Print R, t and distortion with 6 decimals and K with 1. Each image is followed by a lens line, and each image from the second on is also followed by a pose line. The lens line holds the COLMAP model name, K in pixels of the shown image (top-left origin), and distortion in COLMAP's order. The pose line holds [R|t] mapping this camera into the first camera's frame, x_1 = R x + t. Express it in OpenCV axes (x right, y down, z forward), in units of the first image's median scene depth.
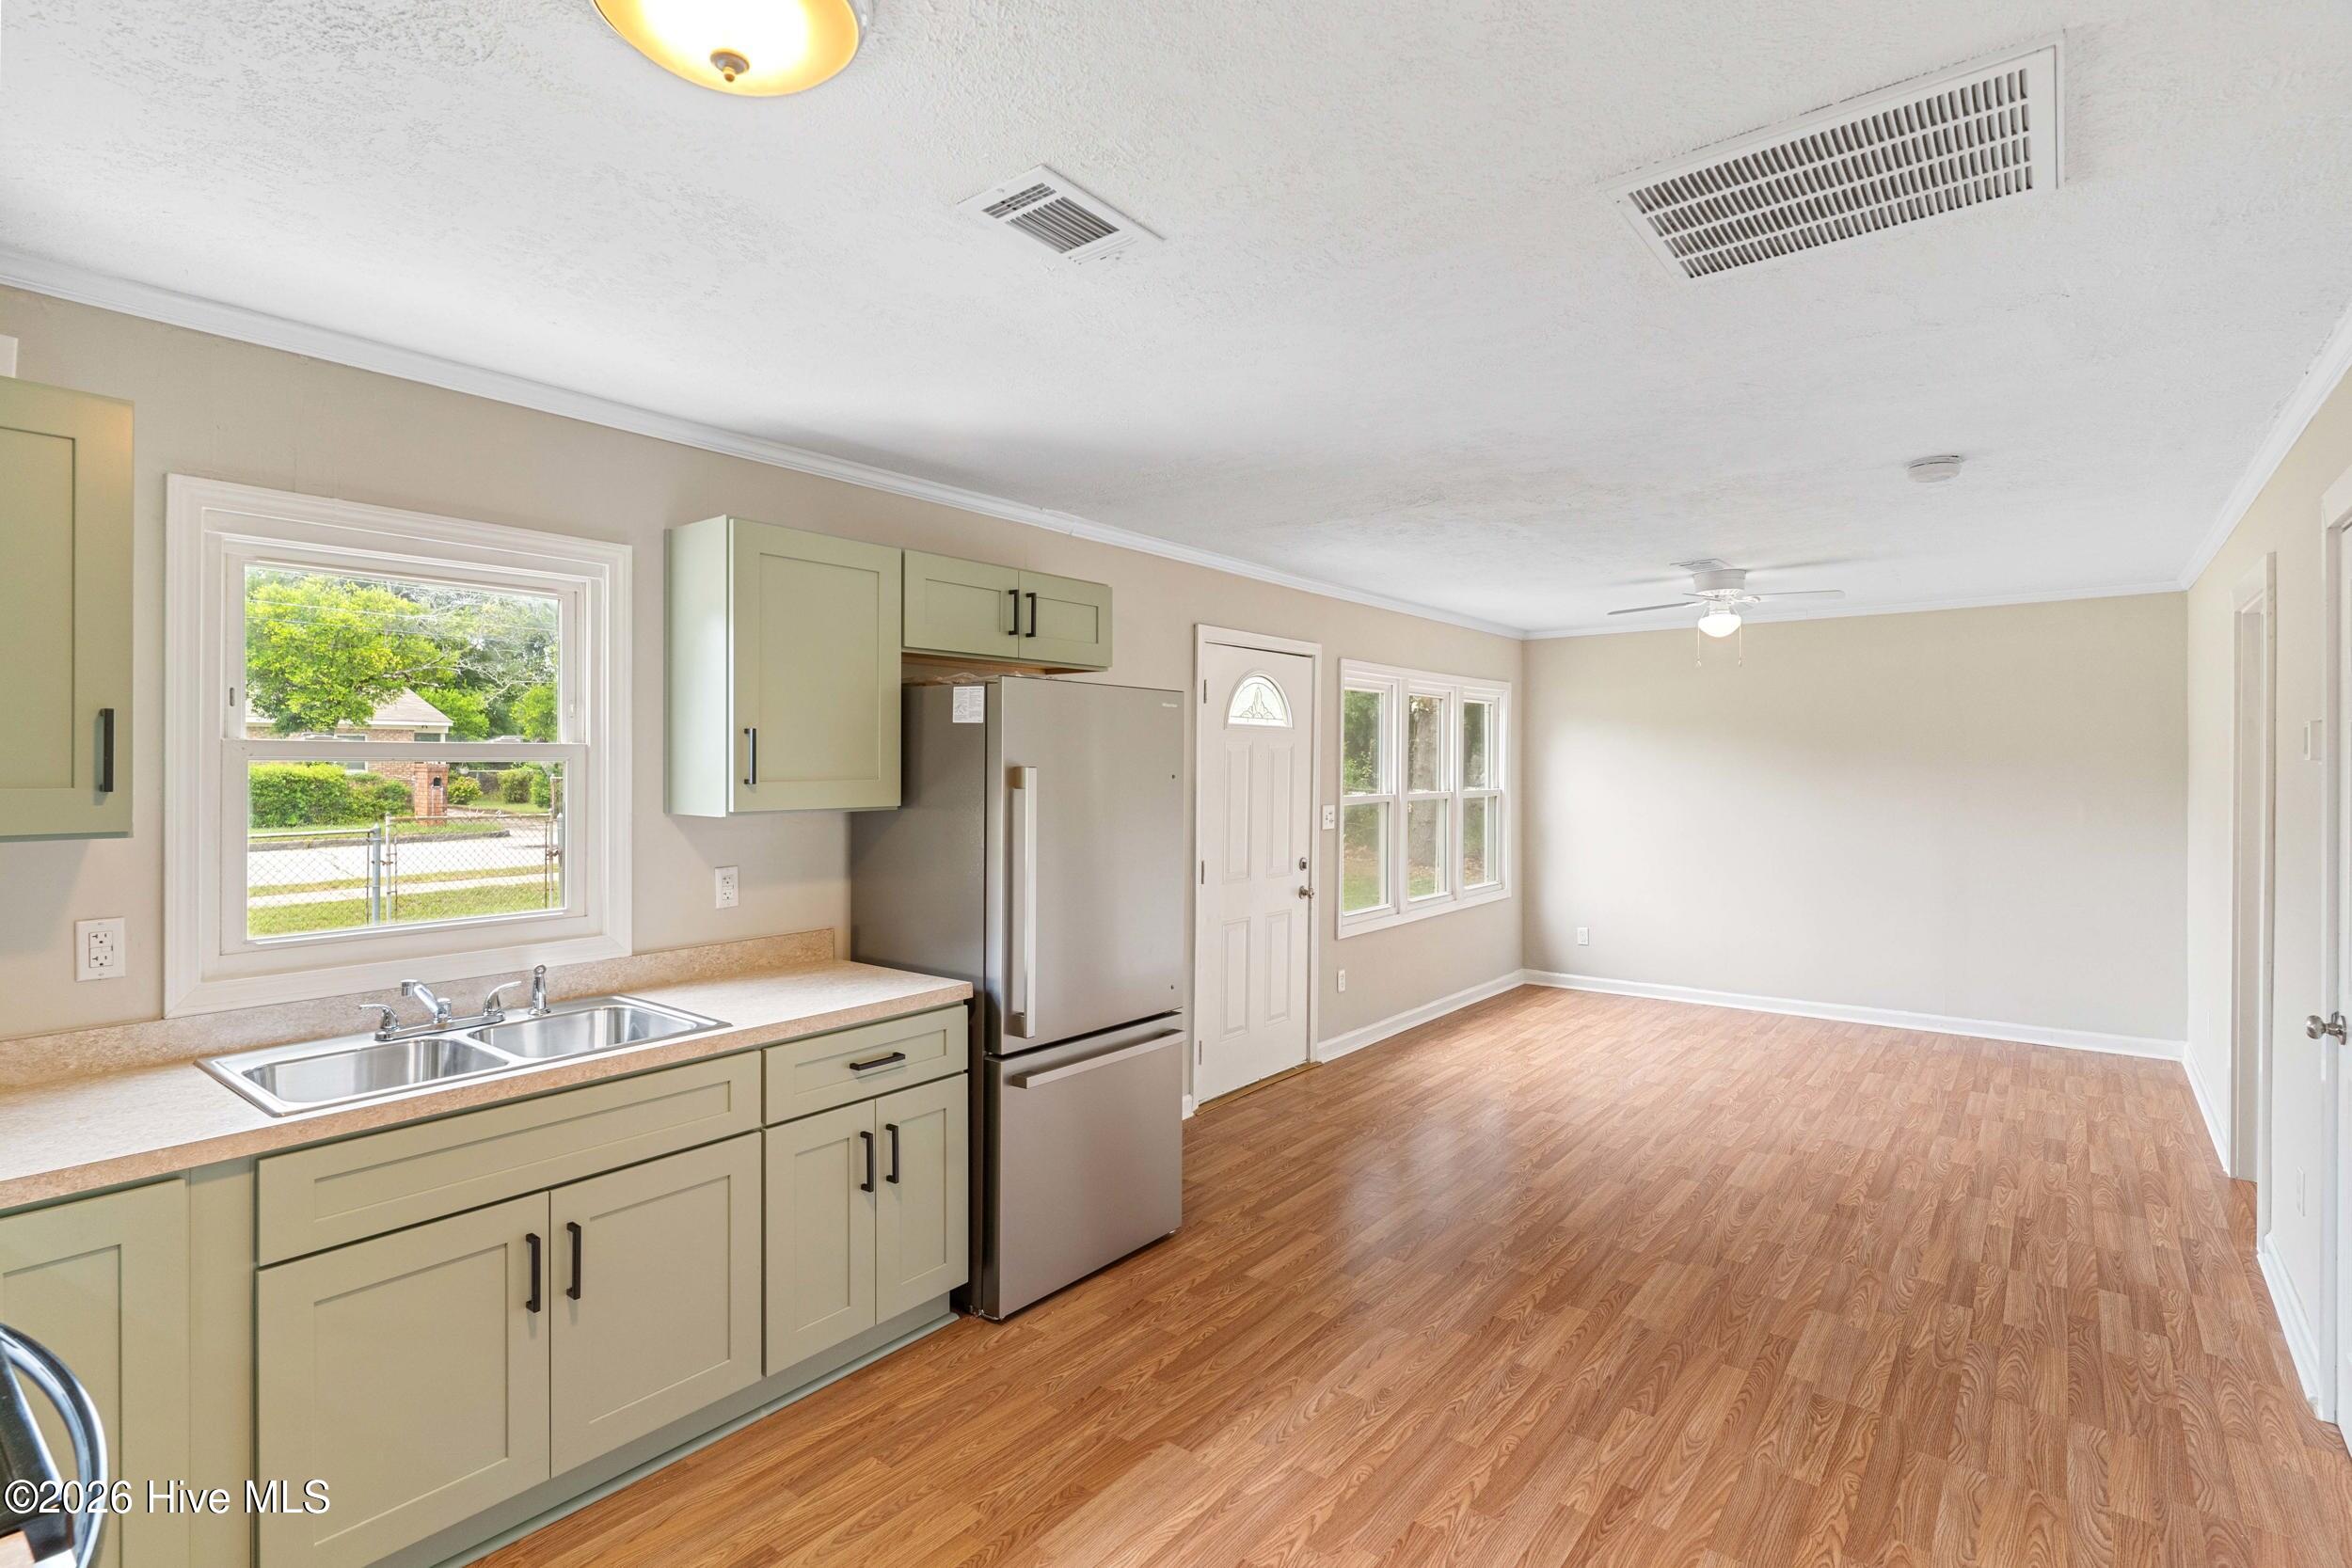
lens RADIAL K [[1141.3, 0, 1150.8], [0, 1141.3, 775.8], [0, 0, 1]] dist [-0.002422, -0.000486]
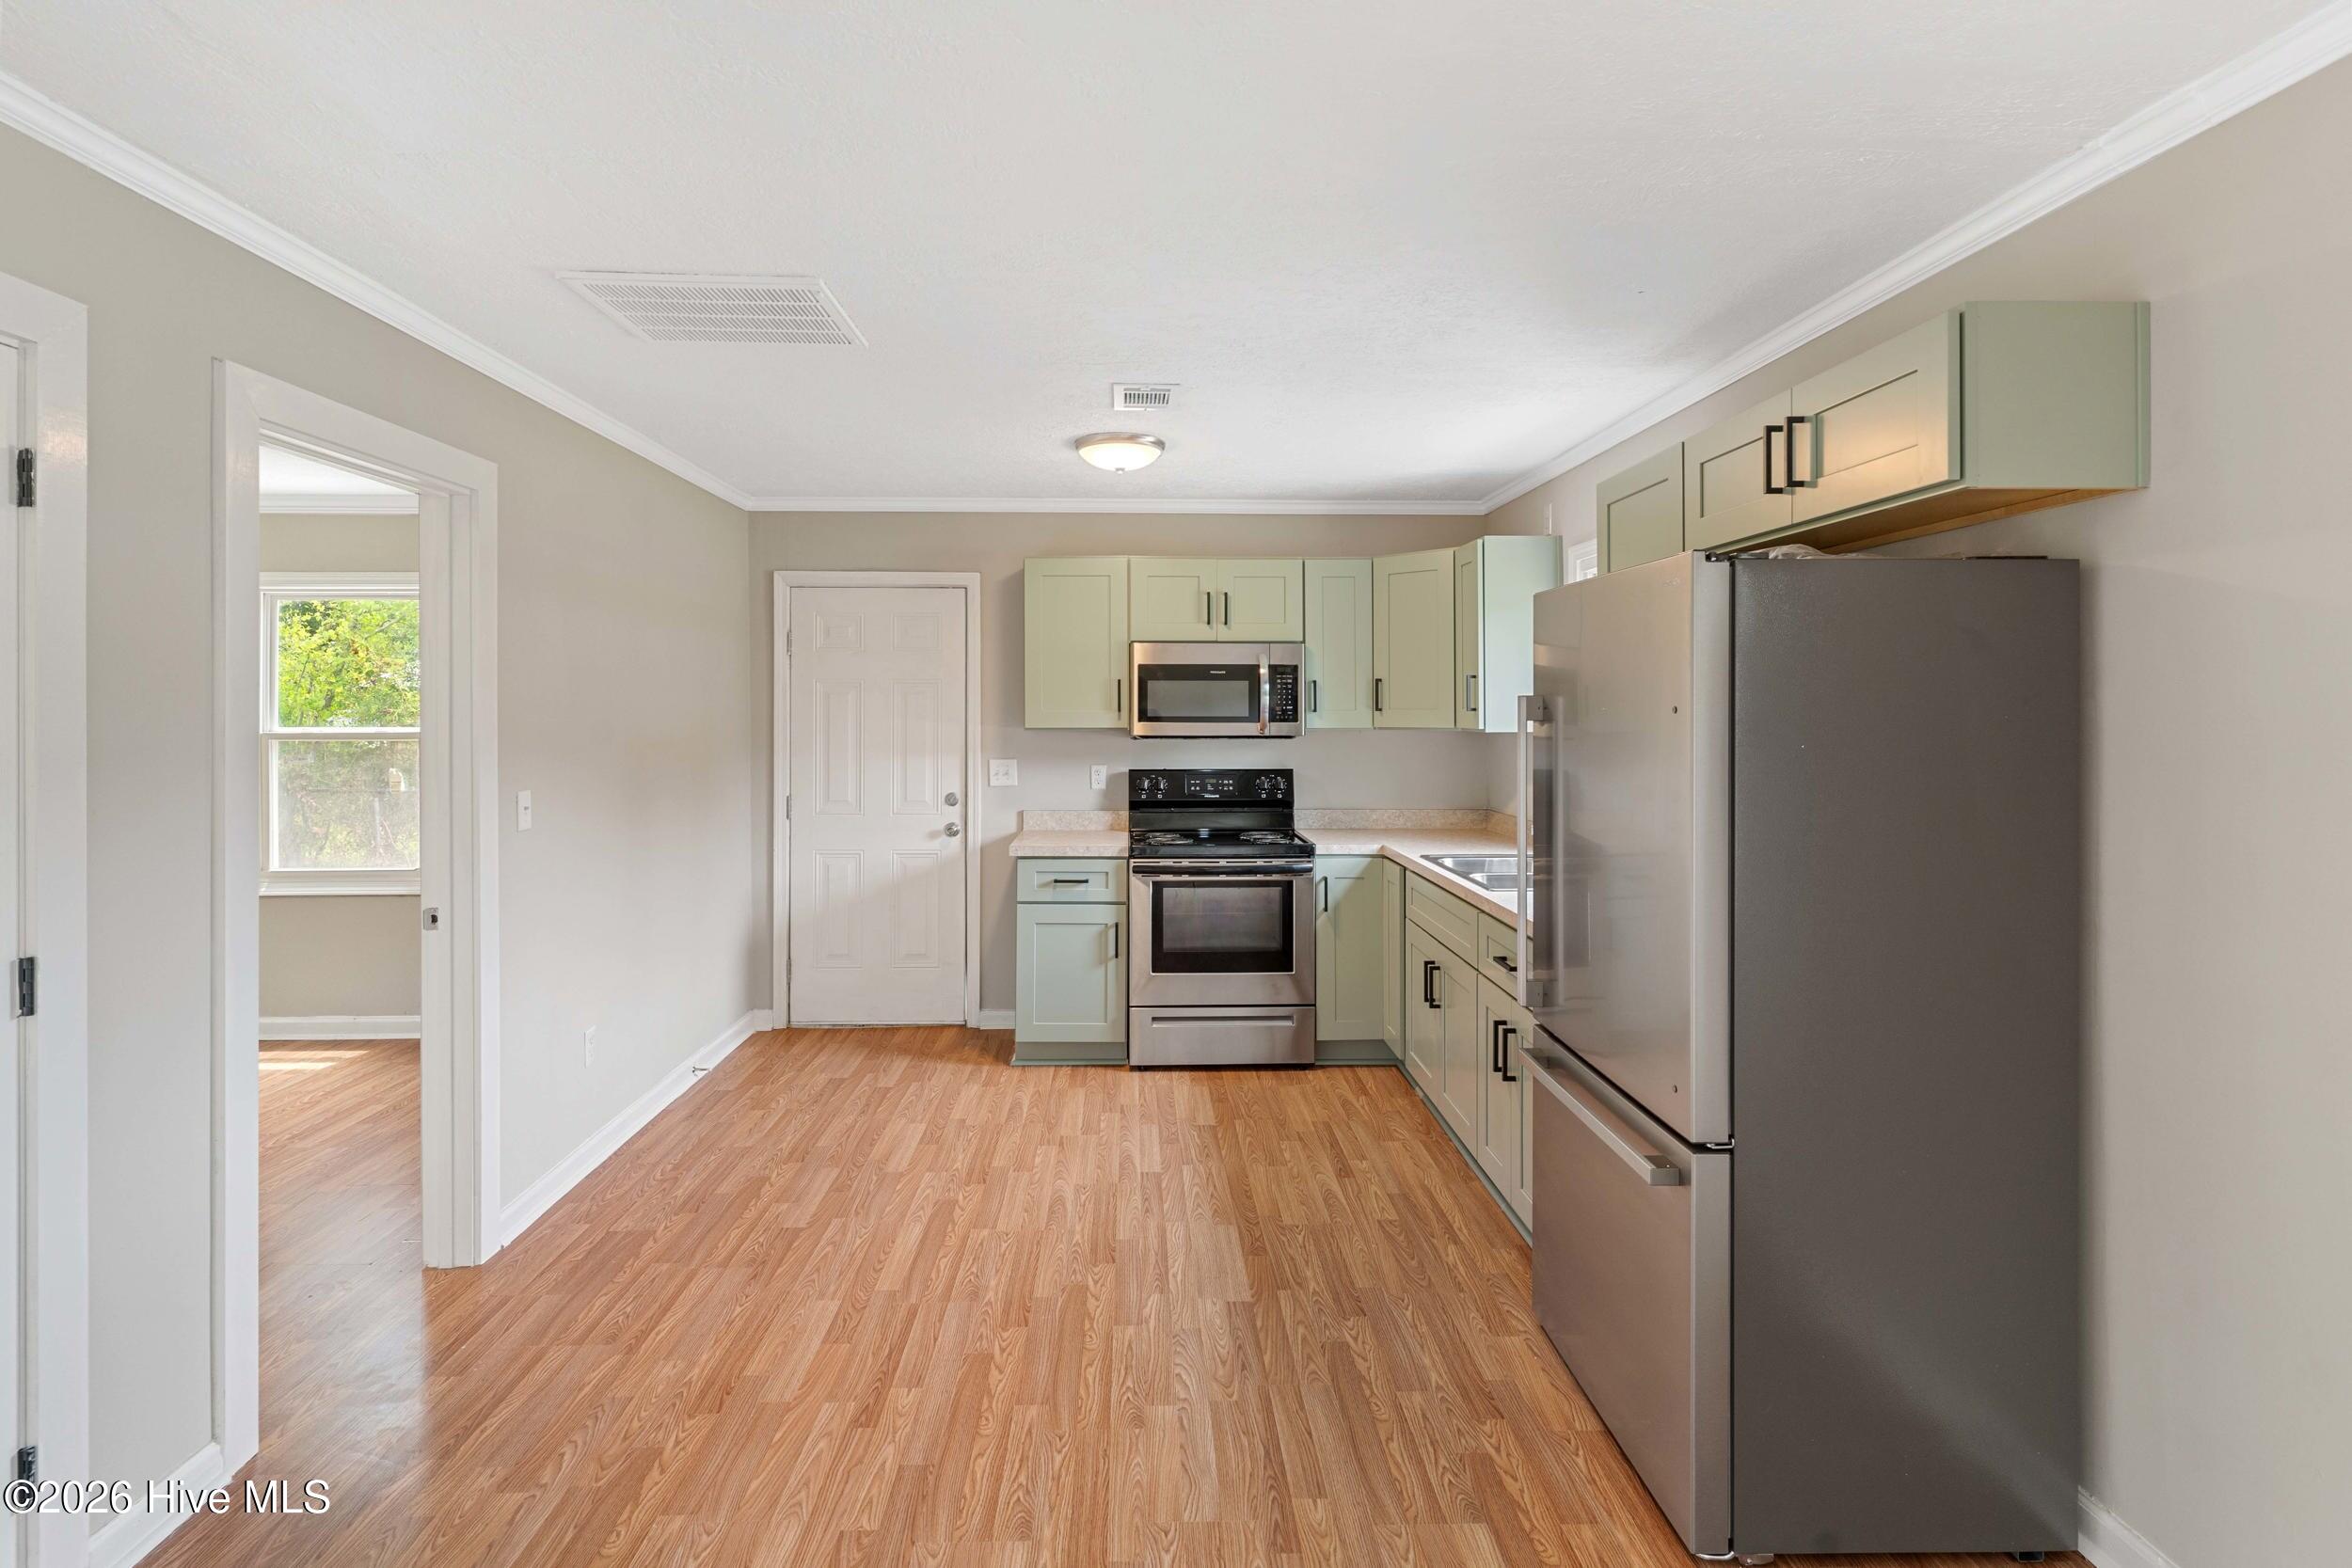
lens RADIAL K [[1141.3, 0, 1179.1], [0, 1141.3, 713.5], [0, 0, 1]] dist [-0.002422, -0.000486]
pose [[-0.751097, 0.001487, -0.660190, 0.802190], [-0.007810, 0.999907, 0.011138, -0.002352], [0.660146, 0.013522, -0.751016, 1.778257]]
